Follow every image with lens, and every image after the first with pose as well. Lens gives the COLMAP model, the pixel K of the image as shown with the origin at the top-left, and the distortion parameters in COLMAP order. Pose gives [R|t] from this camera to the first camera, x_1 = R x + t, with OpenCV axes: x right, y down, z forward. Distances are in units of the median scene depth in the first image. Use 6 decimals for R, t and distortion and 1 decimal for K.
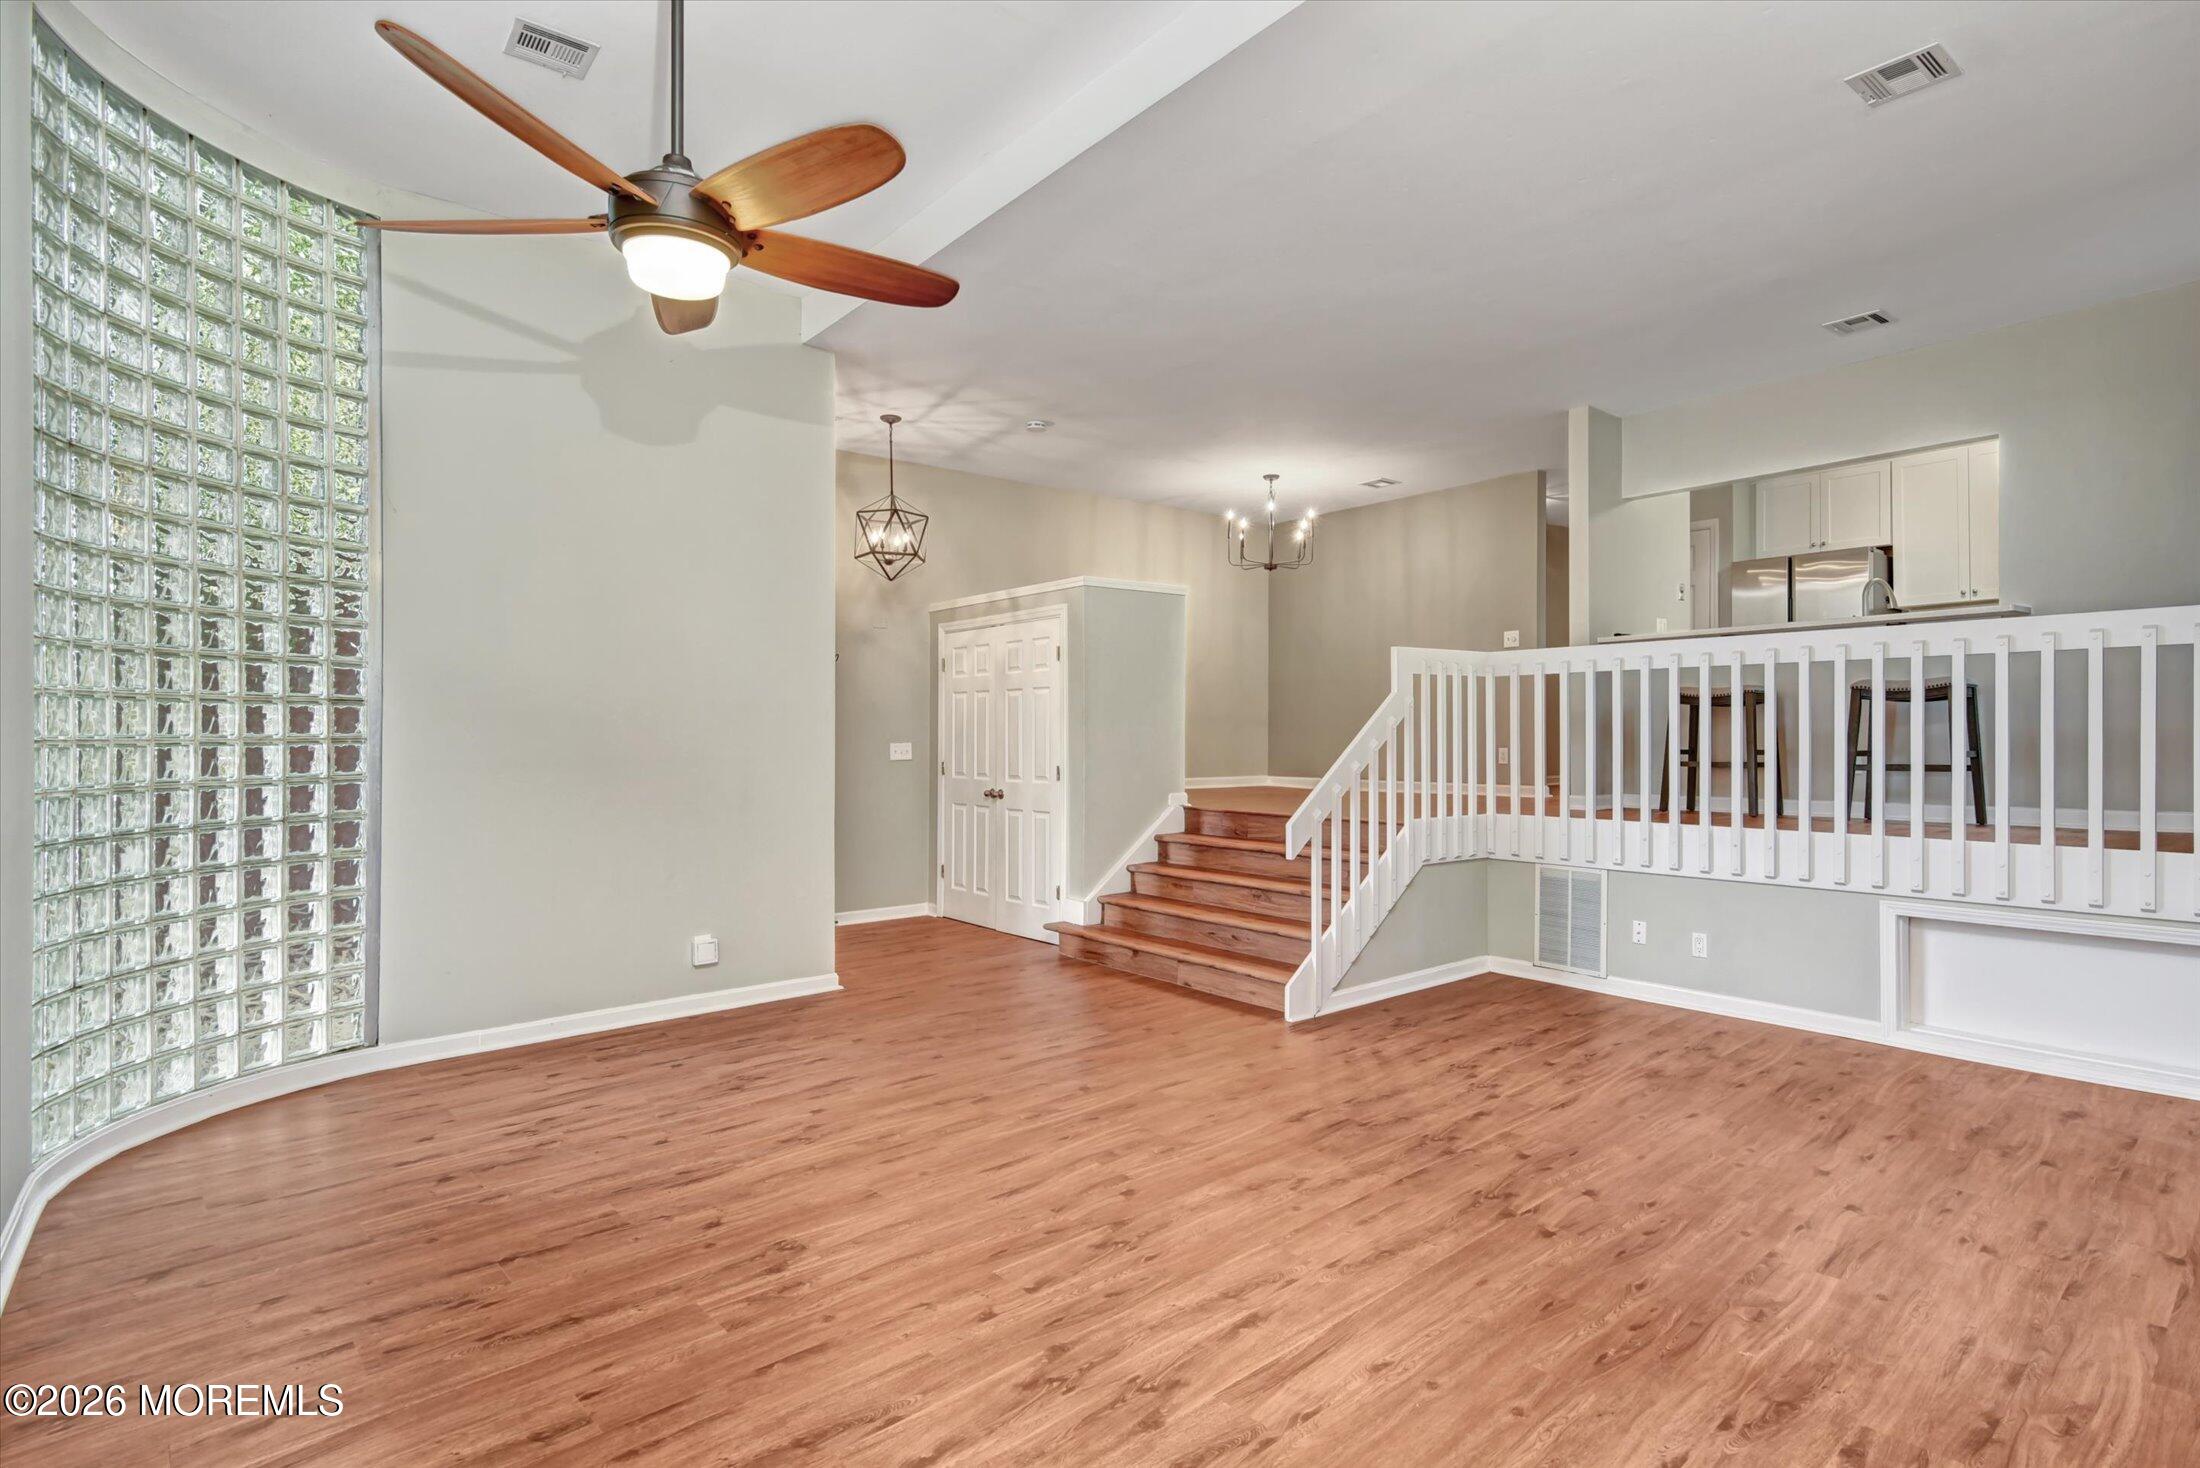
lens RADIAL K [[1129.6, 0, 1170.8], [0, 1129.6, 742.8], [0, 0, 1]] dist [0.003773, 0.000102]
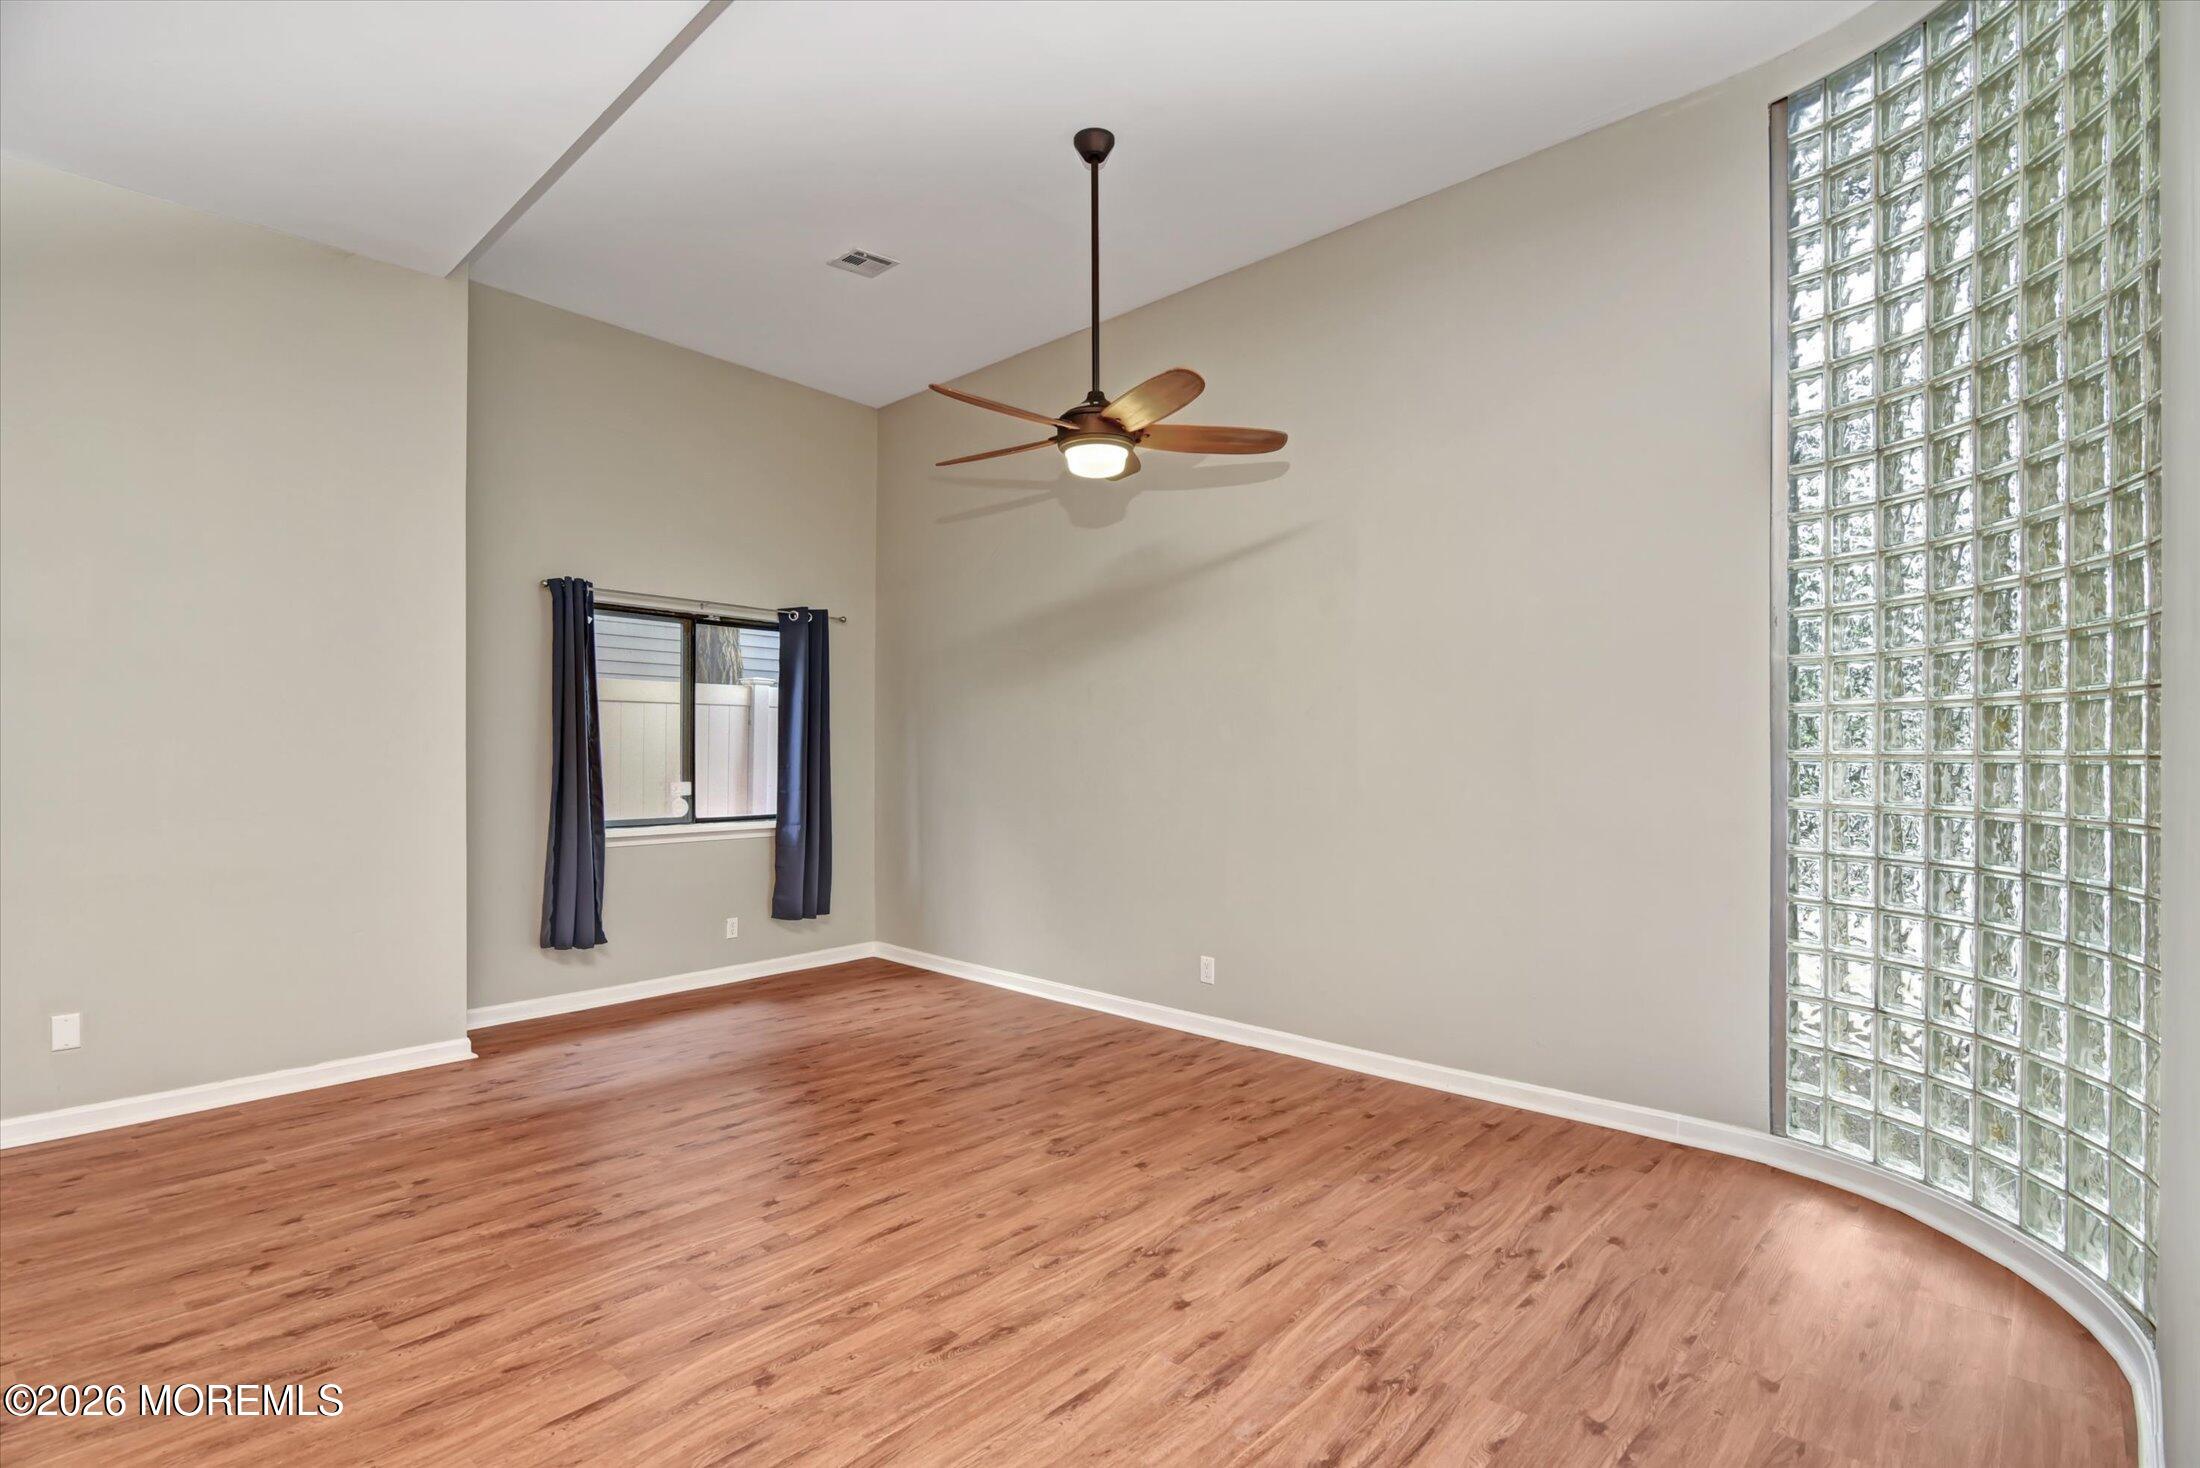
lens RADIAL K [[1089.5, 0, 1074.3], [0, 1089.5, 740.9], [0, 0, 1]] dist [-0.023404, -0.001352]
pose [[-0.998939, 0.005085, -0.045779, -0.183458], [0.005248, 0.999980, -0.003450, -0.006621], [0.045761, -0.003686, -0.998946, 1.359902]]
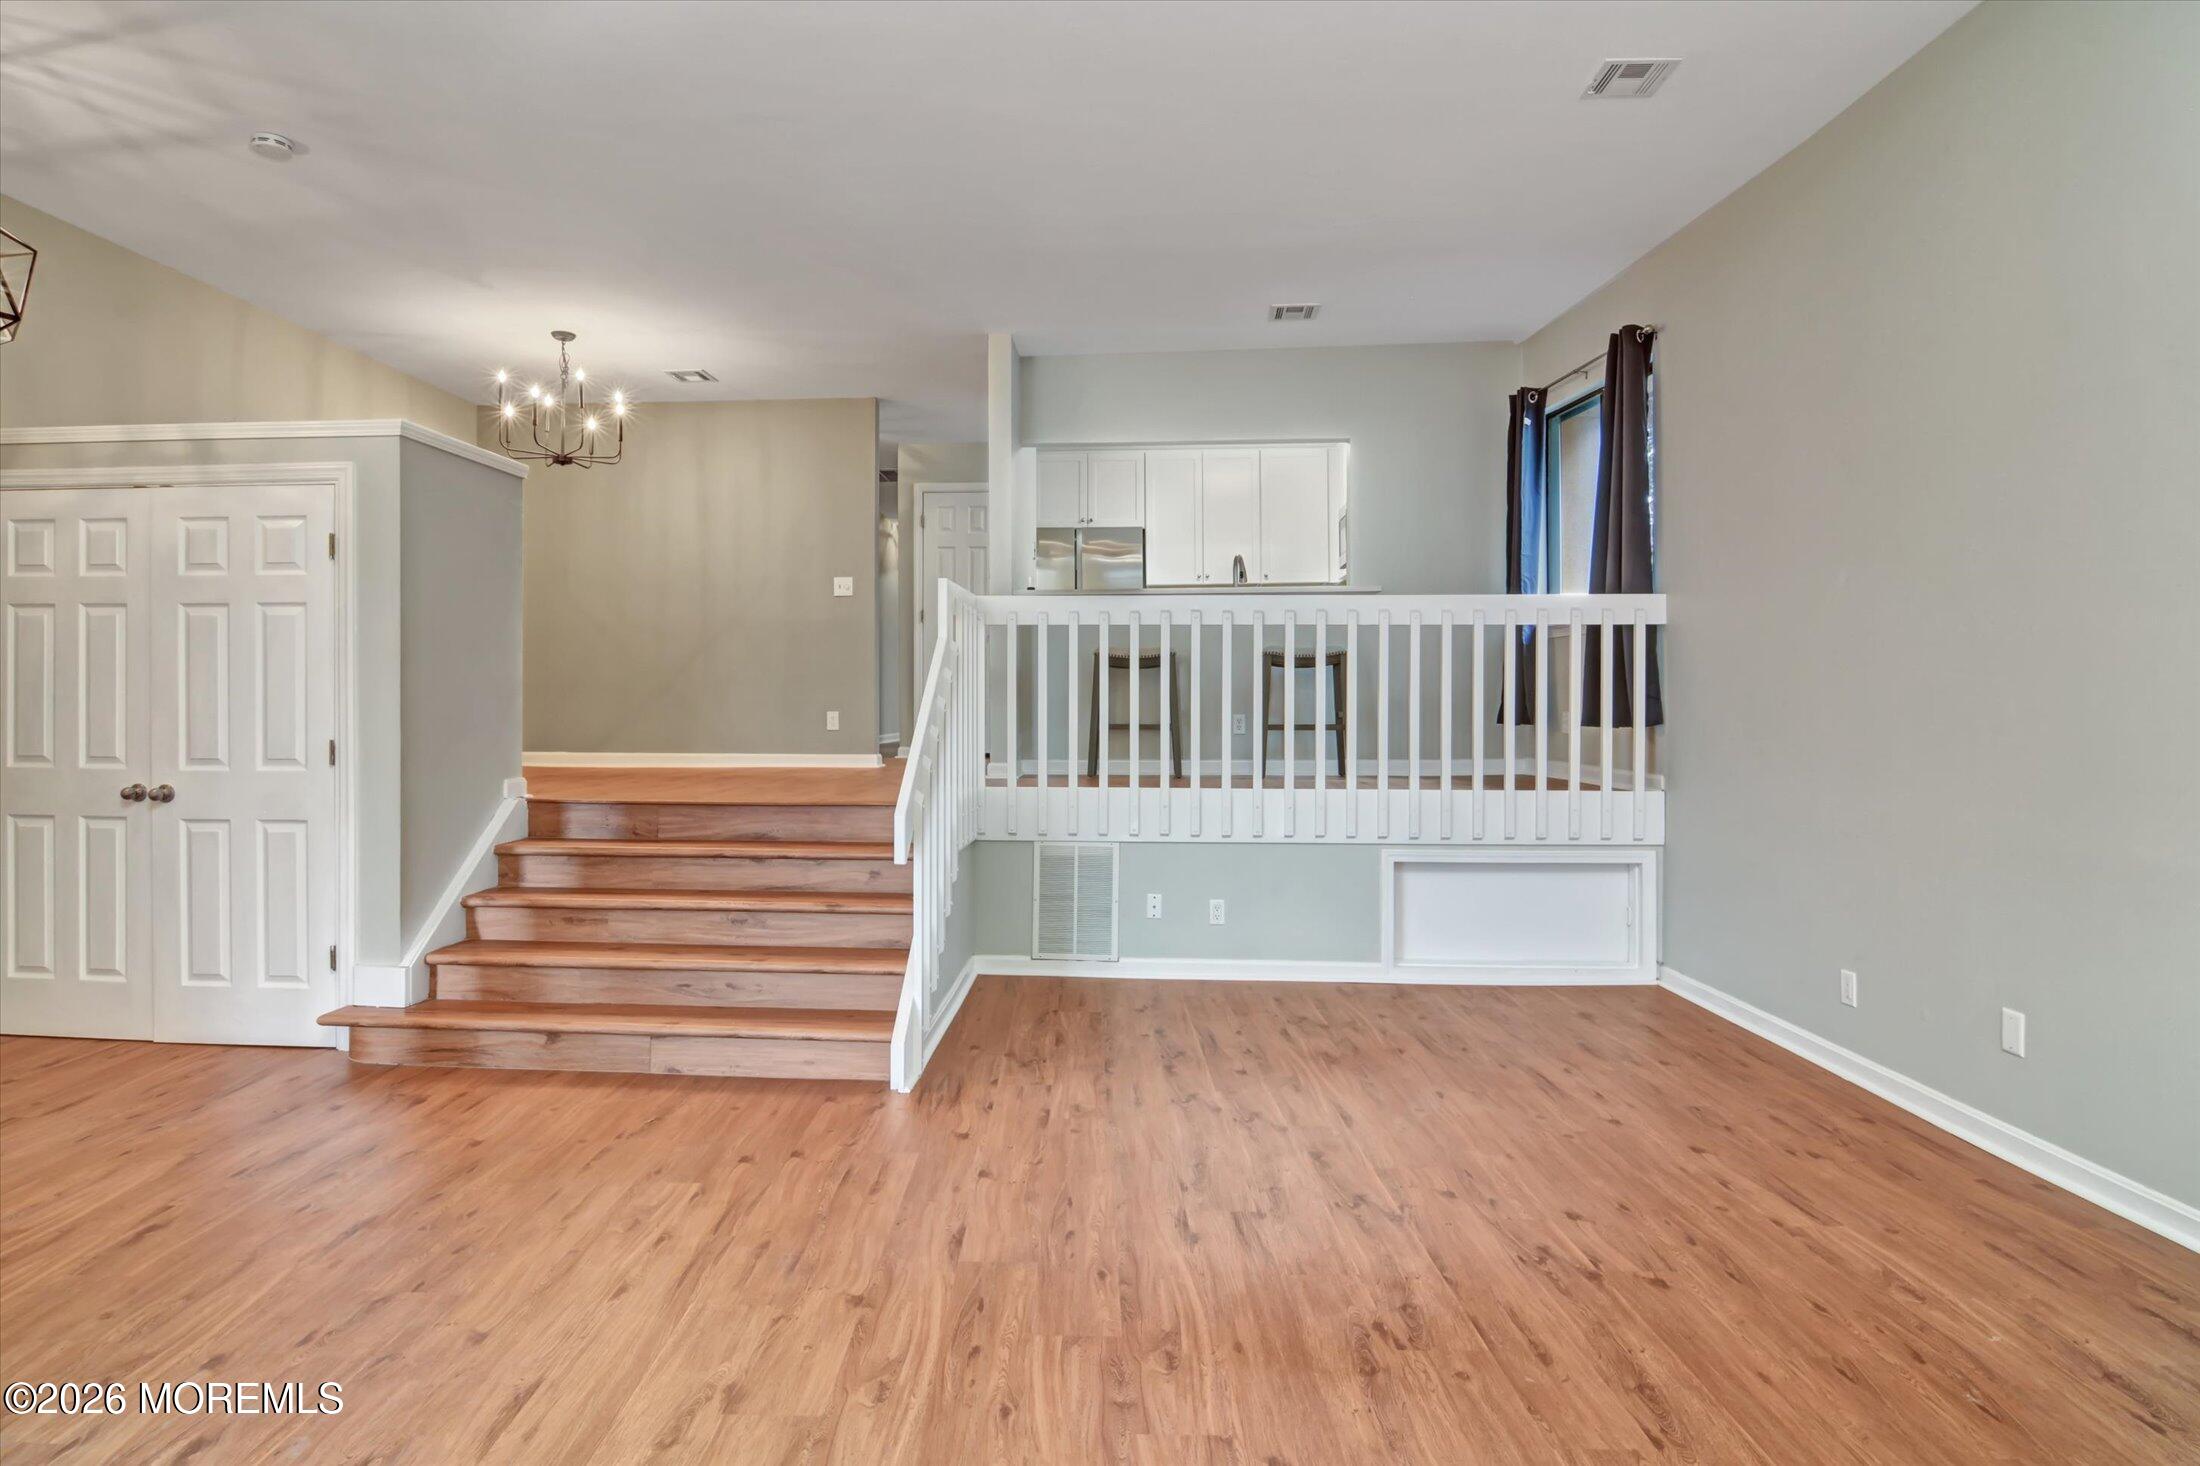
lens RADIAL K [[1144.6, 0, 1089.2], [0, 1144.6, 711.2], [0, 0, 1]] dist [-0.002960, -0.011276]
pose [[0.699191, 0.000045, 0.714935, -0.359431], [-0.000847, 0.999999, 0.000765, 0.007090], [-0.714934, -0.001141, 0.699191, 0.454202]]
